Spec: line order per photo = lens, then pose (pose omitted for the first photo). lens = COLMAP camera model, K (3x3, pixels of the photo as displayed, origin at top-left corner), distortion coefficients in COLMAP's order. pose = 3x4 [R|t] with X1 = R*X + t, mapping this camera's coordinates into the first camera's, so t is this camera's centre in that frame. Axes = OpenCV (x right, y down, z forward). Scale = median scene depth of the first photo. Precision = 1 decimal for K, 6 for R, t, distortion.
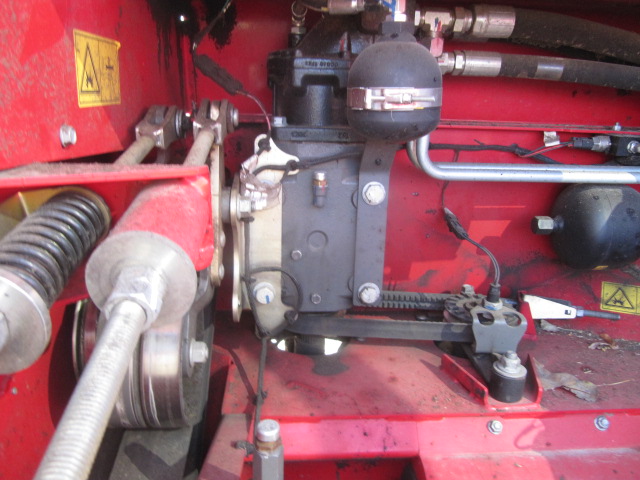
lens RADIAL K [[526.4, 0, 320.0], [0, 526.4, 240.0], [0, 0, 1]] dist [-0.057873, 0.035010]
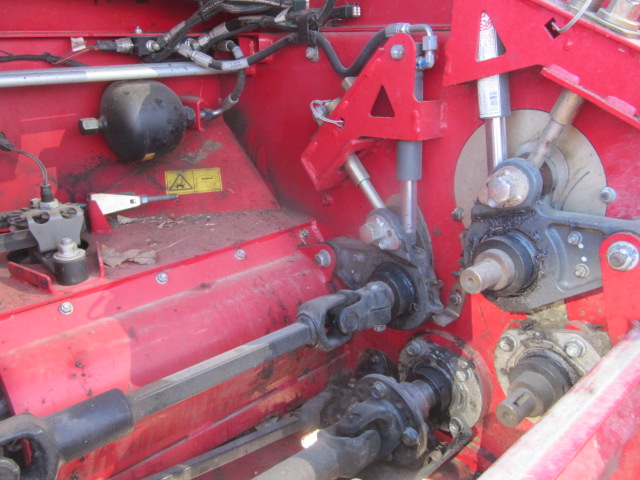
lens RADIAL K [[526.4, 0, 320.0], [0, 526.4, 240.0], [0, 0, 1]] dist [-0.057873, 0.035010]
pose [[0.789361, -0.247598, 0.561787, 0.154135], [0.193493, 0.968766, 0.155091, 0.132562], [-0.582640, -0.013721, 0.812614, -0.157371]]
